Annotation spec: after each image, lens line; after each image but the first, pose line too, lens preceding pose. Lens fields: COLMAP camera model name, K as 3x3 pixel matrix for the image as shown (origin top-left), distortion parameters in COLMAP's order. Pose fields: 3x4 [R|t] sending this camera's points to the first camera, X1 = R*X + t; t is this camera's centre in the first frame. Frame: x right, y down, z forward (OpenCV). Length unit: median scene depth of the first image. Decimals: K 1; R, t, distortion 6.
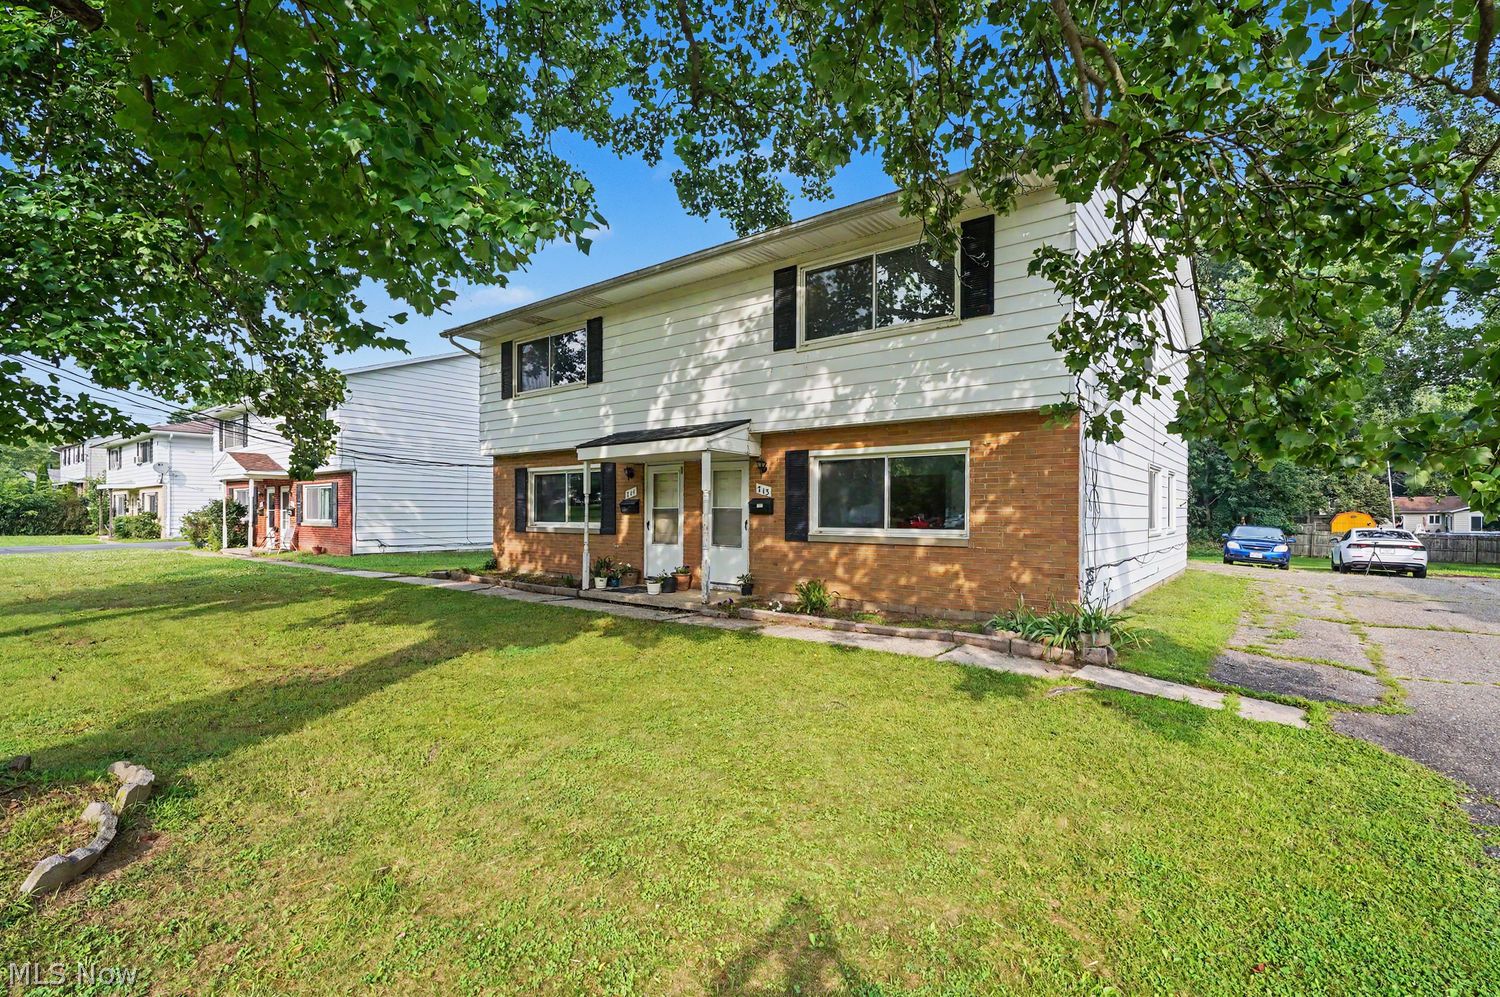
lens RADIAL K [[688.5, 0, 749.0], [0, 688.5, 502.6], [0, 0, 1]] dist [-0.004049, -0.000163]
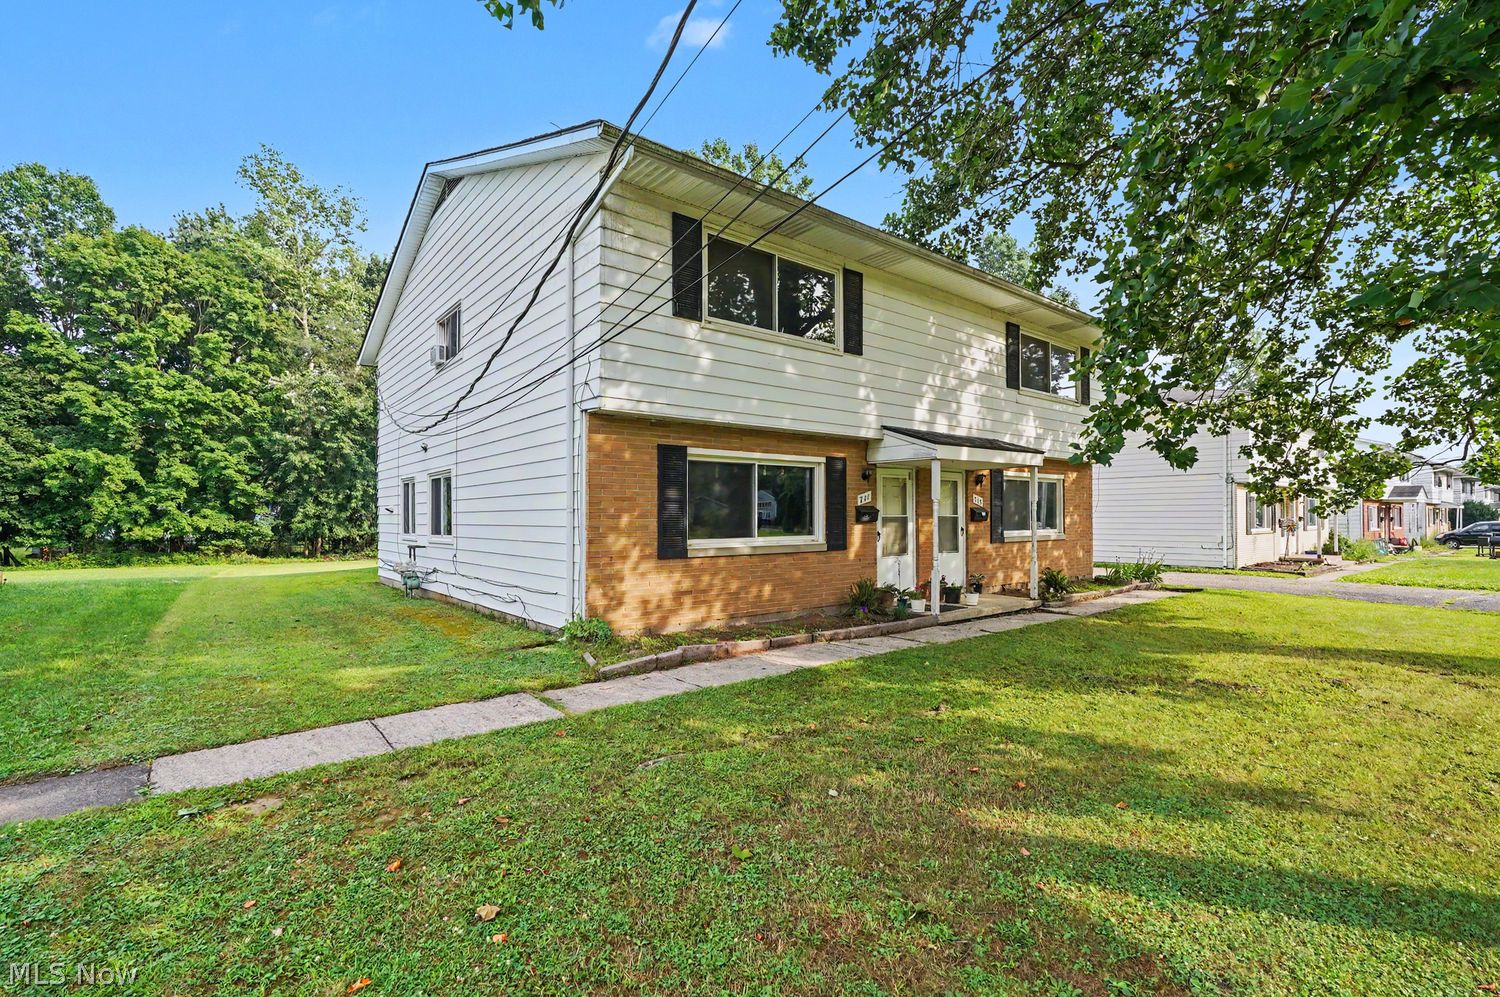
lens RADIAL K [[688.5, 0, 749.0], [0, 688.5, 508.8], [0, 0, 1]] dist [-0.004049, -0.000163]
pose [[0.223869, 0.006156, 0.974600, -1.057836], [-0.011841, 0.999923, -0.003596, 0.004328], [-0.974547, -0.010735, 0.223925, 0.991659]]
